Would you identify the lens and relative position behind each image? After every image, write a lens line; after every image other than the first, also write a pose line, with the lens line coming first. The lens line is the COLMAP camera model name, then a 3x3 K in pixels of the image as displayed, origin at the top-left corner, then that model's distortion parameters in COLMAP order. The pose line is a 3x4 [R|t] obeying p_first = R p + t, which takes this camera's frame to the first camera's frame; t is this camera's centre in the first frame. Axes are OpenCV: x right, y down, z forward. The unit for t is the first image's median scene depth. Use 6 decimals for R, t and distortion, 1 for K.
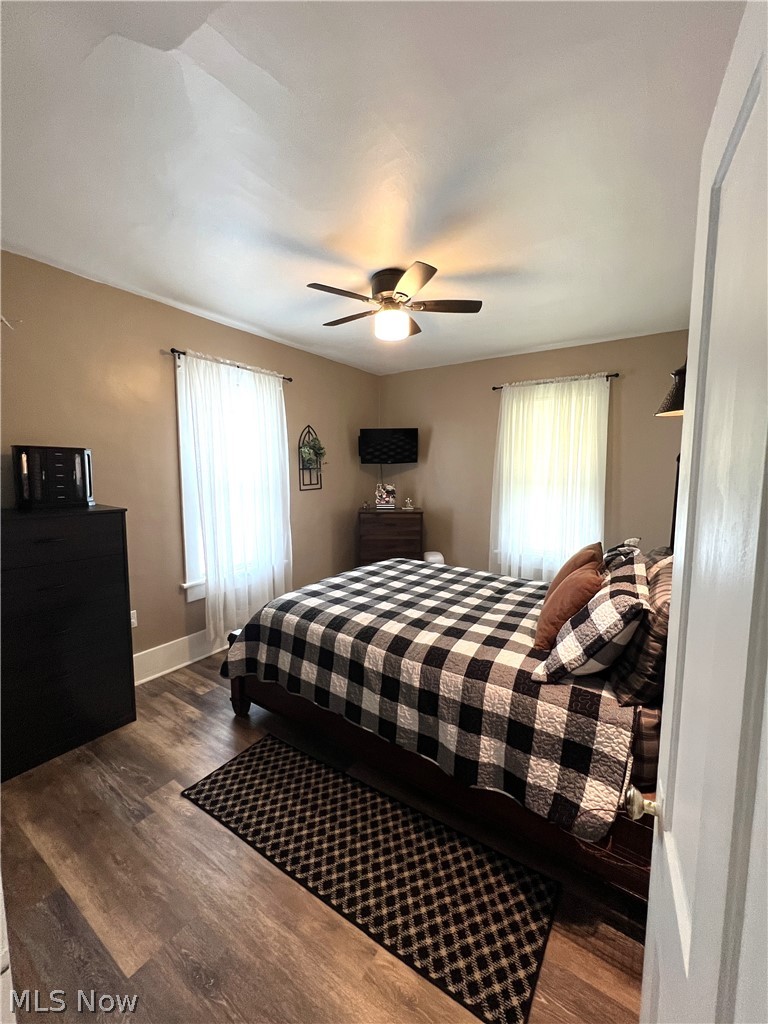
lens RADIAL K [[410.3, 0, 382.8], [0, 410.3, 510.9], [0, 0, 1]] dist [-0.010881, 0.000623]
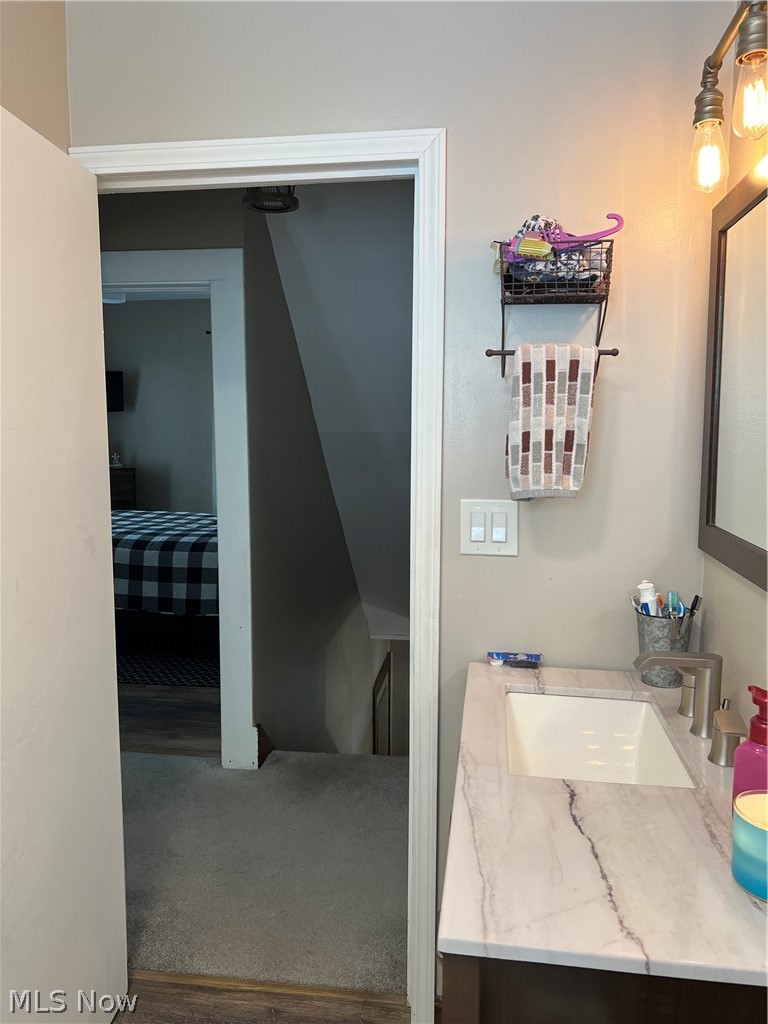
lens RADIAL K [[769.5, 0, 385.4], [0, 769.5, 510.1], [0, 0, 1]] dist [0.025165, -0.024554]
pose [[0.894880, -0.033694, 0.445034, -0.406996], [0.032324, 0.999420, 0.010671, 0.232056], [-0.445135, 0.004836, 0.895450, -1.840774]]
